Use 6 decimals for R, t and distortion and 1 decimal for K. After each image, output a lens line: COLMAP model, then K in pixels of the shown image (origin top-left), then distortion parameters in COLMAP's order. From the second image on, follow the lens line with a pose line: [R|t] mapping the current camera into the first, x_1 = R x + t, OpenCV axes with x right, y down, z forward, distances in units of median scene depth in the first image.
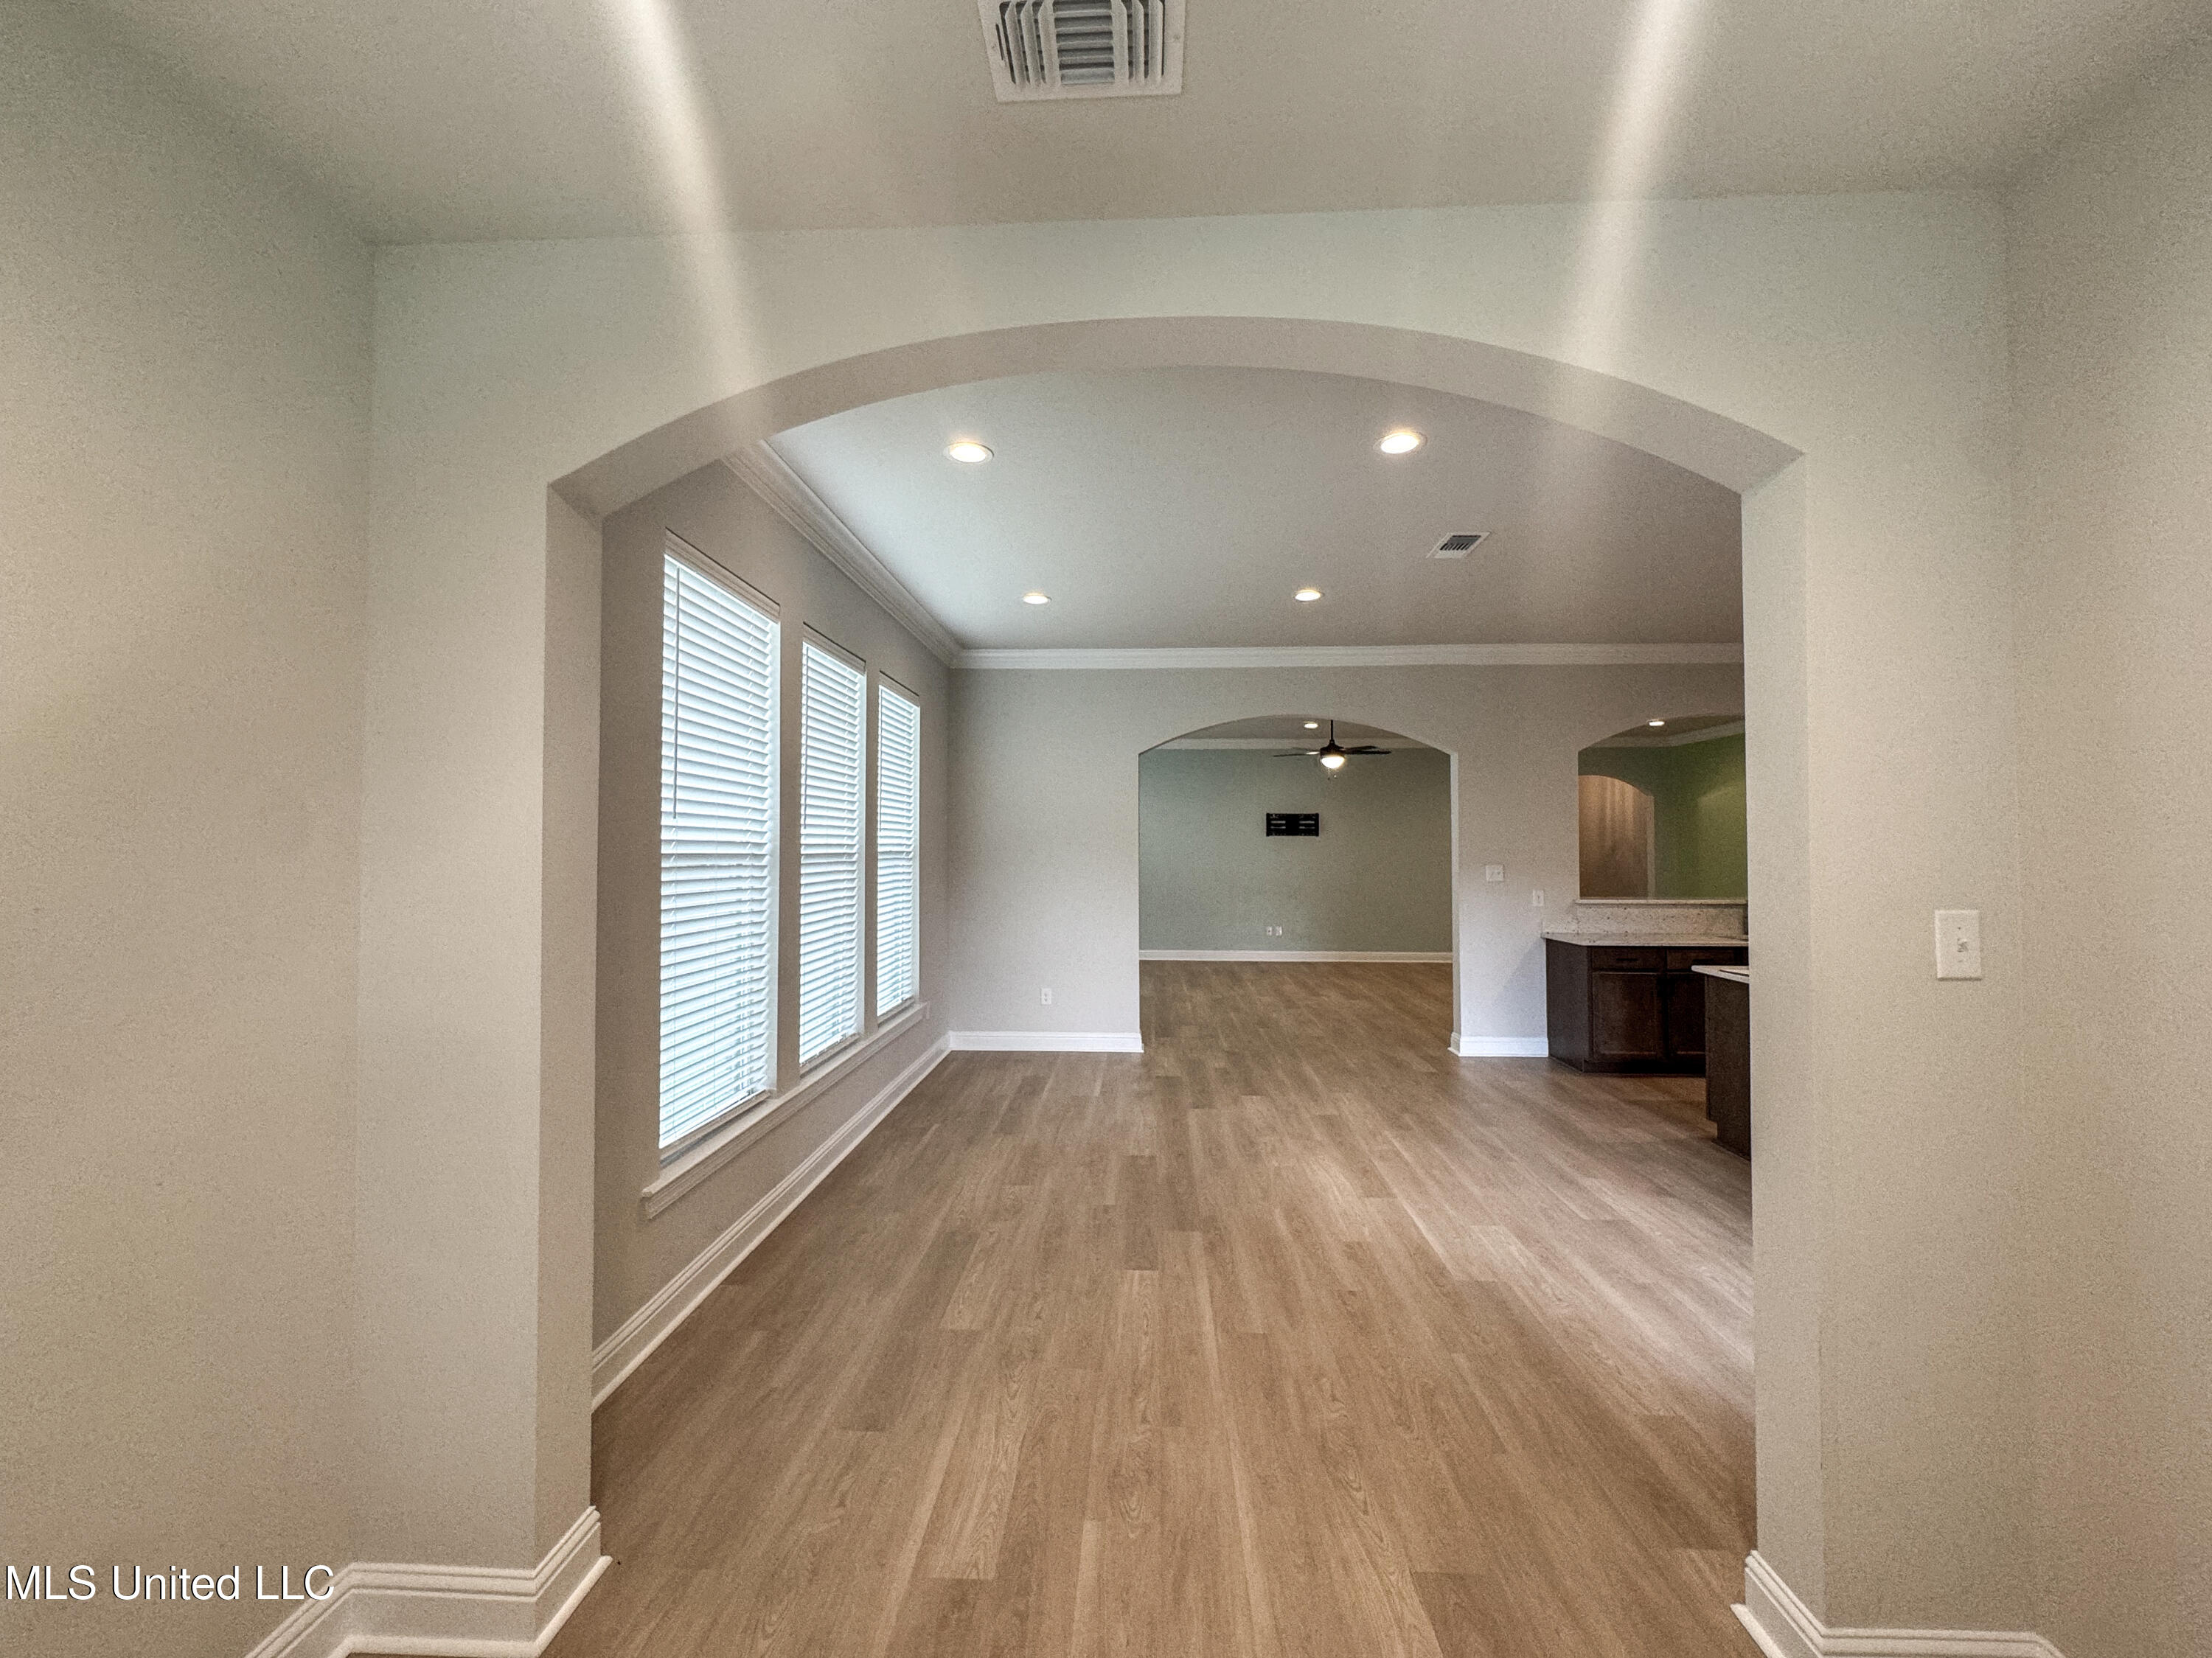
lens RADIAL K [[902.9, 0, 1104.3], [0, 902.9, 806.4], [0, 0, 1]] dist [0.007471, -0.000485]
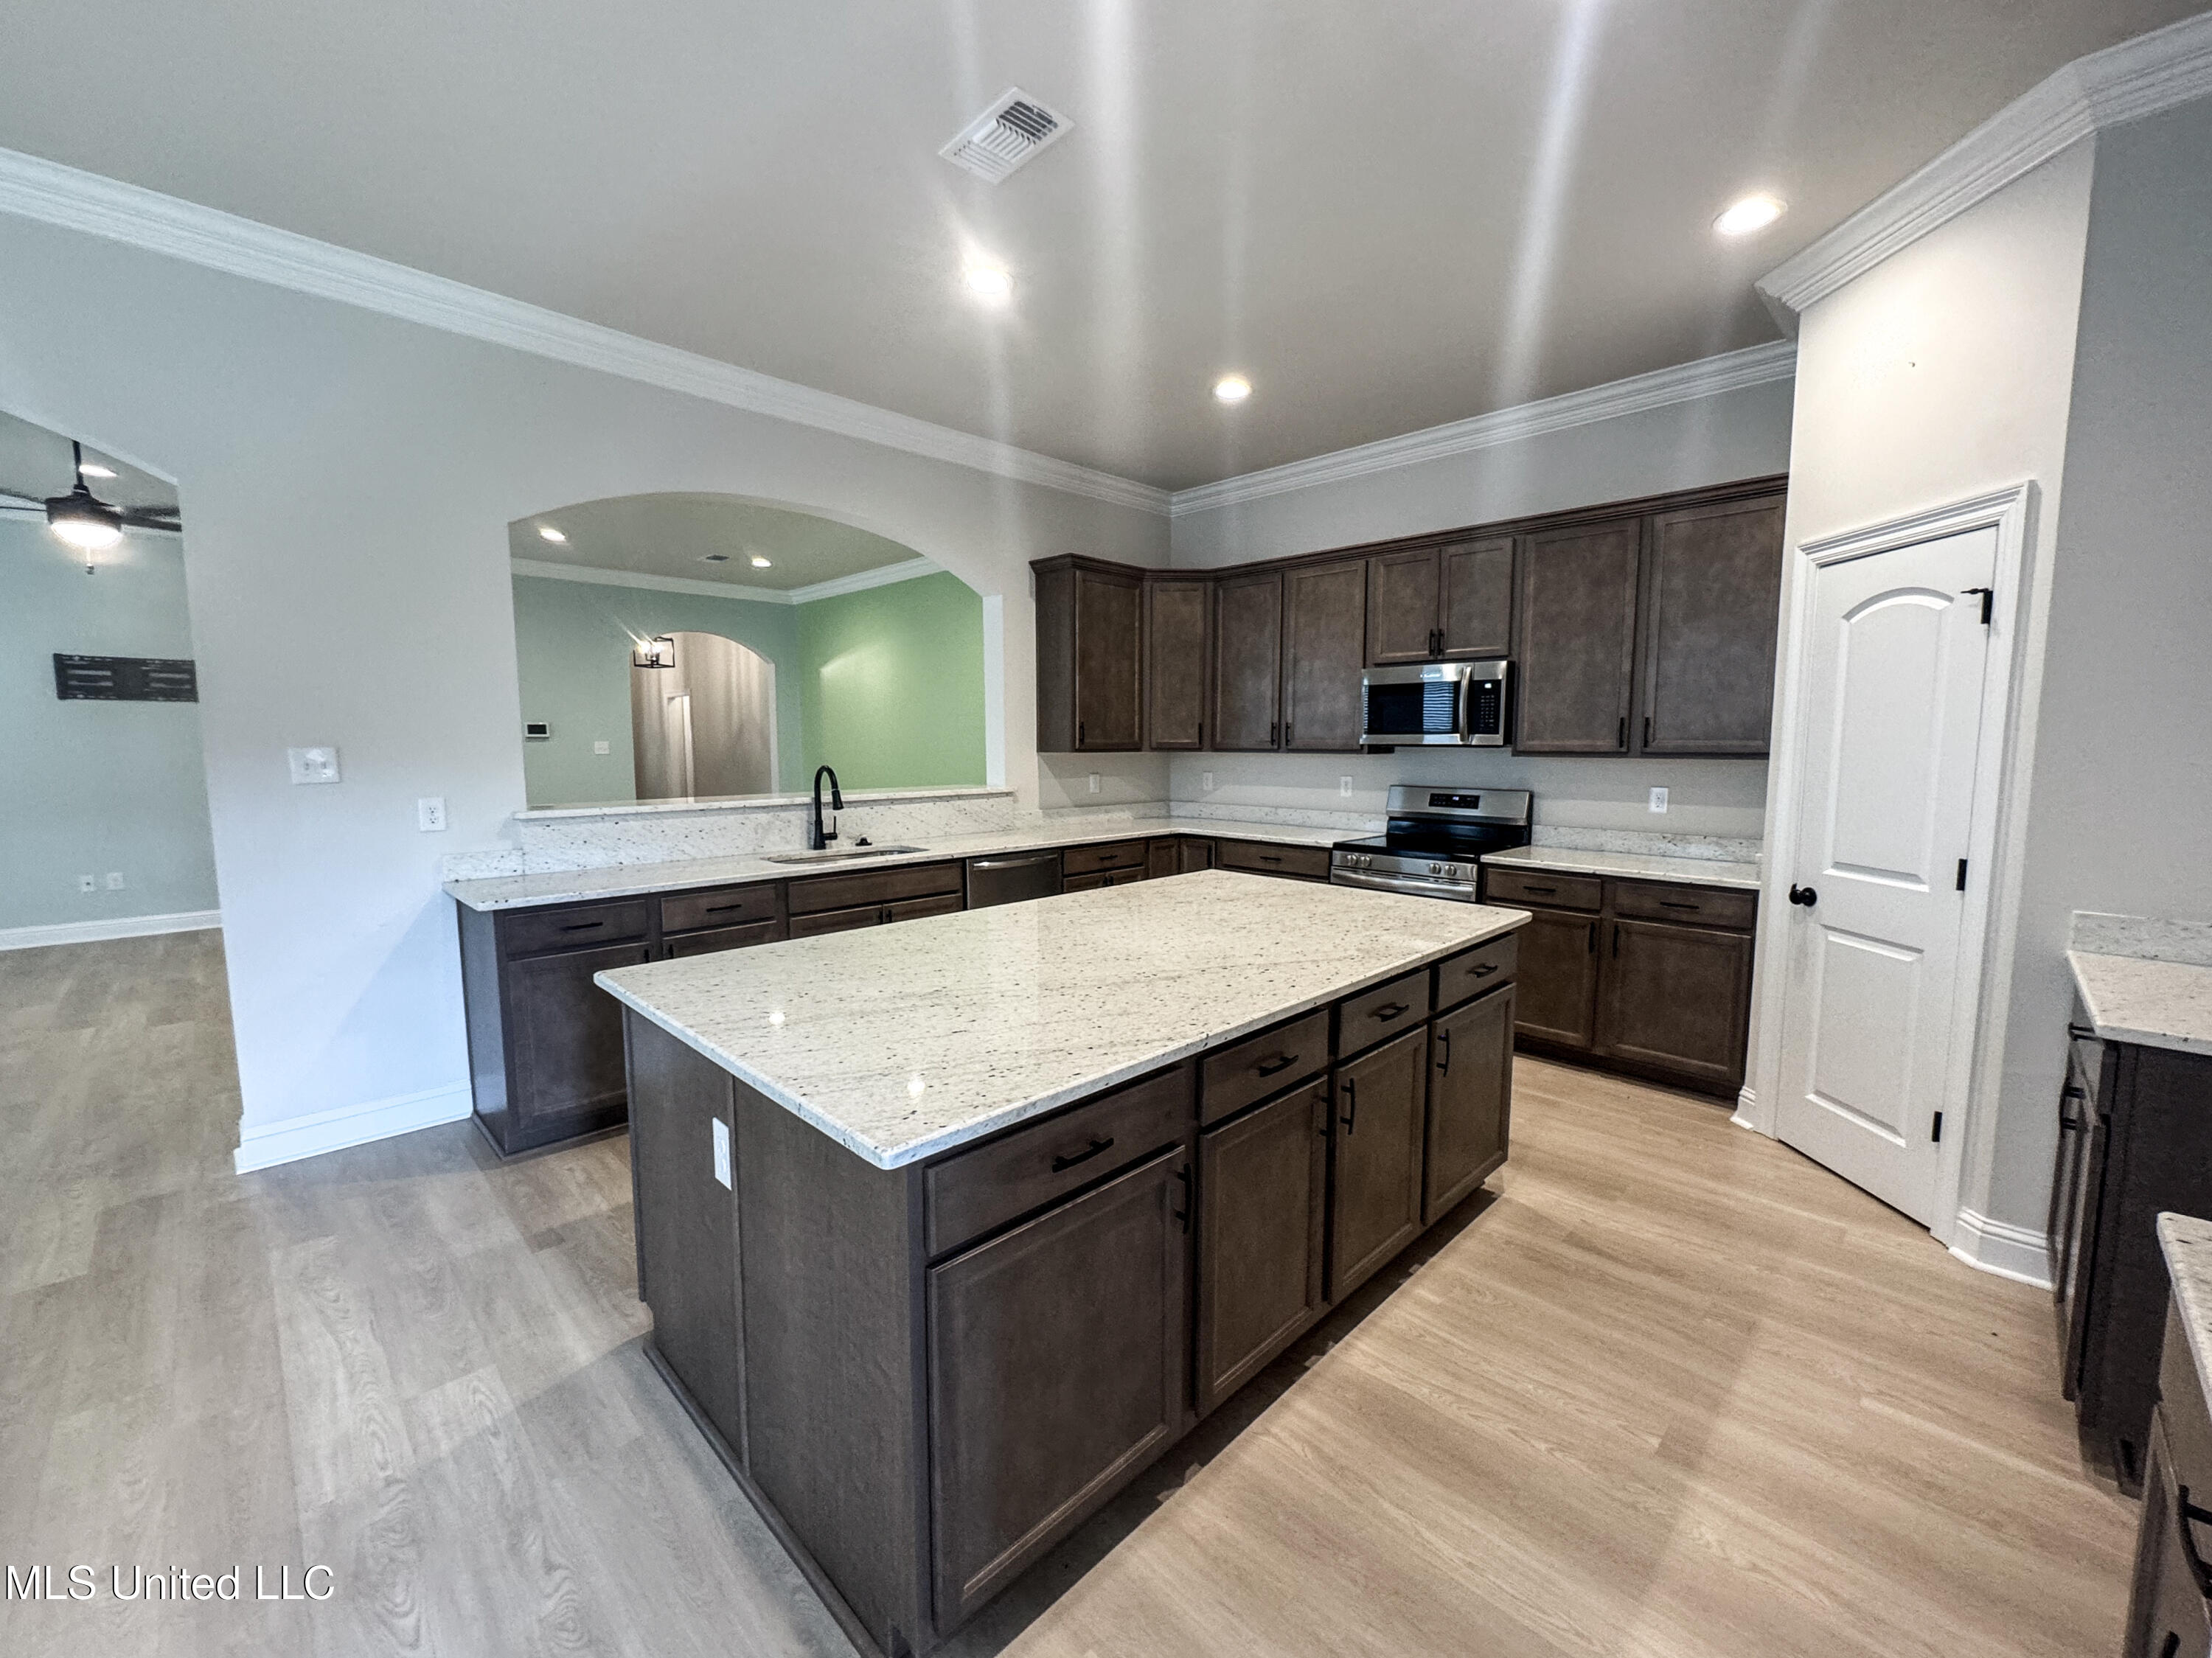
lens RADIAL K [[902.9, 0, 1090.7], [0, 902.9, 828.7], [0, 0, 1]] dist [0.007471, -0.000485]
pose [[0.686304, -0.071744, 0.723768, 0.202326], [-0.034822, 0.990741, 0.131227, 0.017965], [-0.726481, -0.115264, 0.677451, 0.221777]]
